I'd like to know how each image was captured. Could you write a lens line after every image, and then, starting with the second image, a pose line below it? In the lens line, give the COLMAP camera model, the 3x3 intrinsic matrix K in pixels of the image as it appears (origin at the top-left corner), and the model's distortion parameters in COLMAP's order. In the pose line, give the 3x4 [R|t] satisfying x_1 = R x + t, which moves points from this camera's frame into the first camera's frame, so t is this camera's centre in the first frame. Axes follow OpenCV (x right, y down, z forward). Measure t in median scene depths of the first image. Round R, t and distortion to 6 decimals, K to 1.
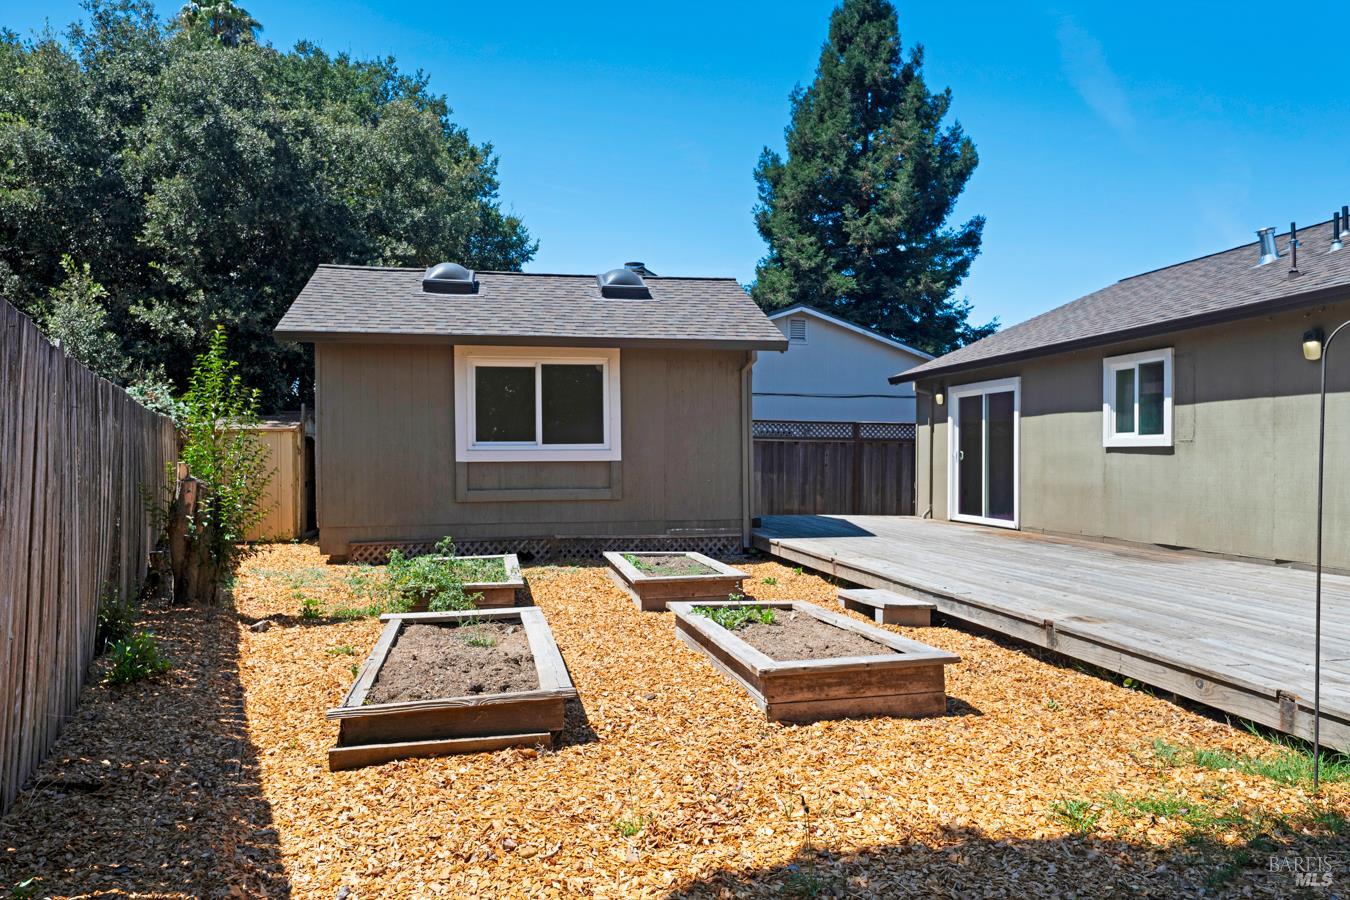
lens RADIAL K [[912.5, 0, 675.0], [0, 912.5, 450.0], [0, 0, 1]] dist [-0.000883, -0.002694]
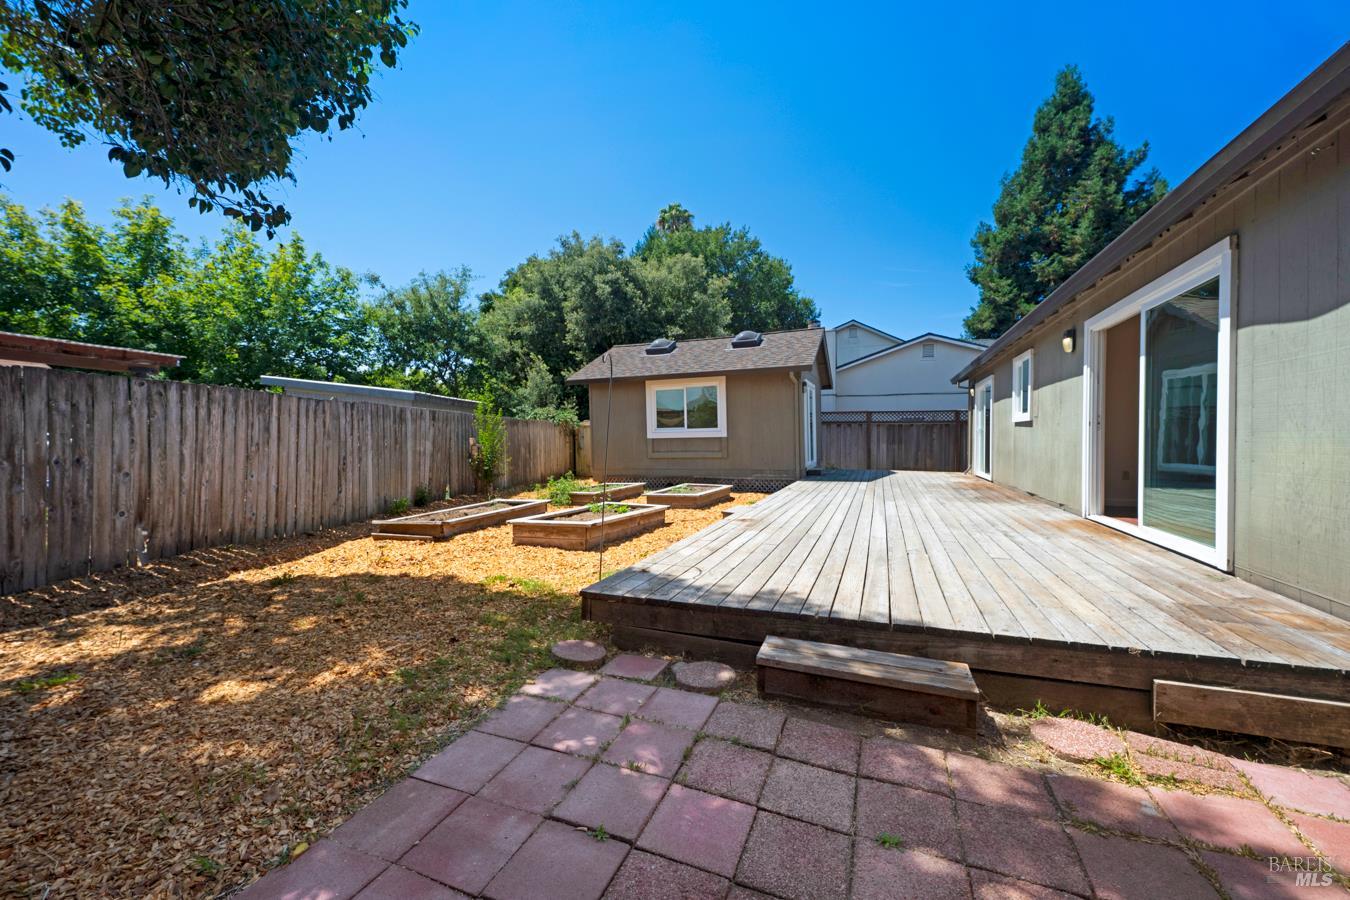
lens RADIAL K [[537.7, 0, 673.6], [0, 537.7, 446.0], [0, 0, 1]] dist [0.000005, 0.000132]
pose [[0.841236, -0.002457, -0.540662, 0.434666], [0.013494, 0.999774, 0.016453, 0.010775], [0.540499, -0.021136, 0.841079, 0.024965]]
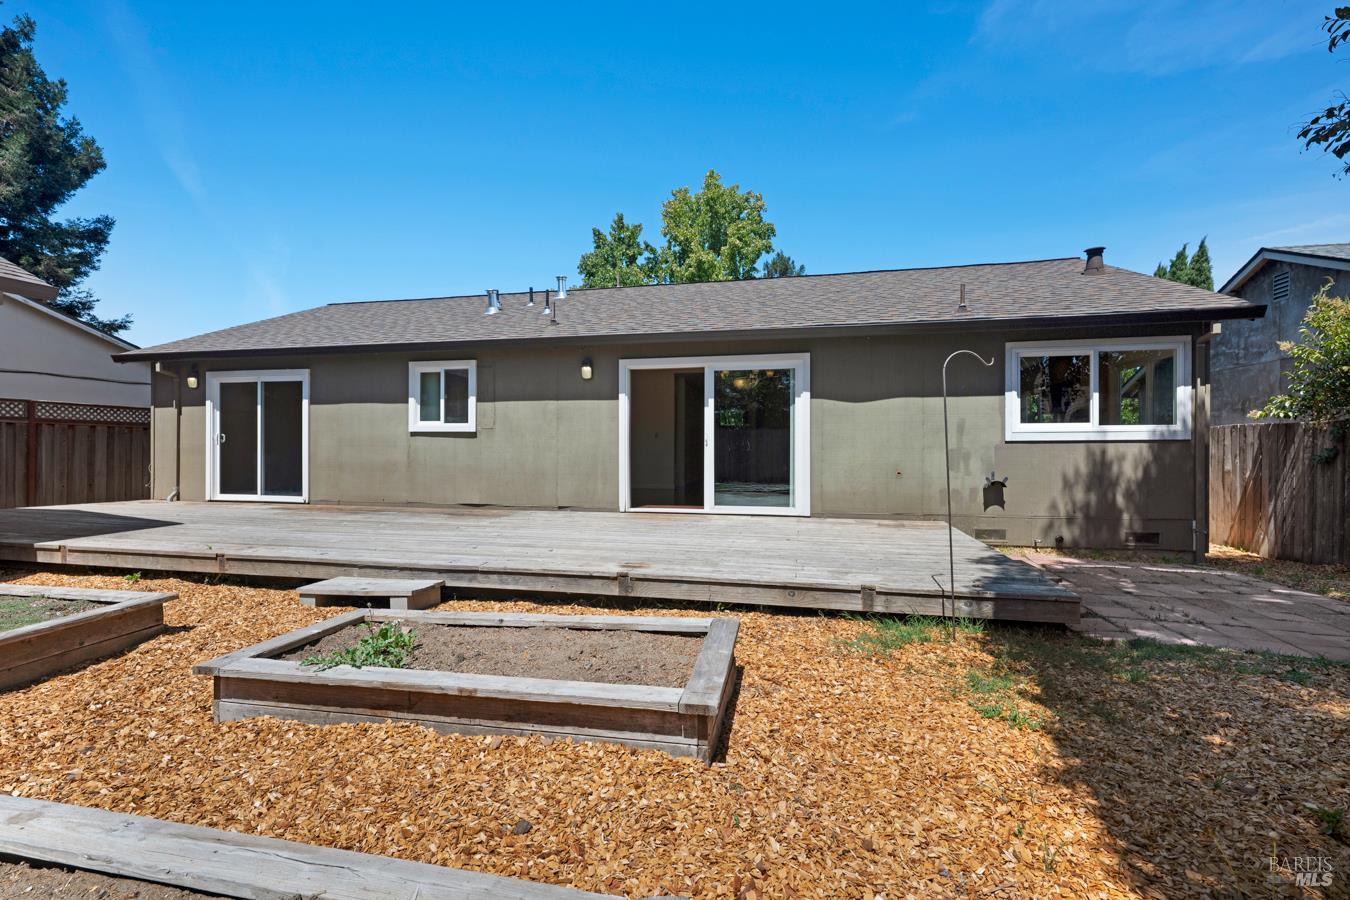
lens RADIAL K [[600.9, 0, 675.0], [0, 600.9, 450.0], [0, 0, 1]] dist [-0.002320, -0.000320]
pose [[0.404940, -0.008470, 0.914304, -0.133674], [-0.008262, 0.999882, 0.012922, 0.007424], [-0.914306, -0.012787, 0.404822, 0.294260]]
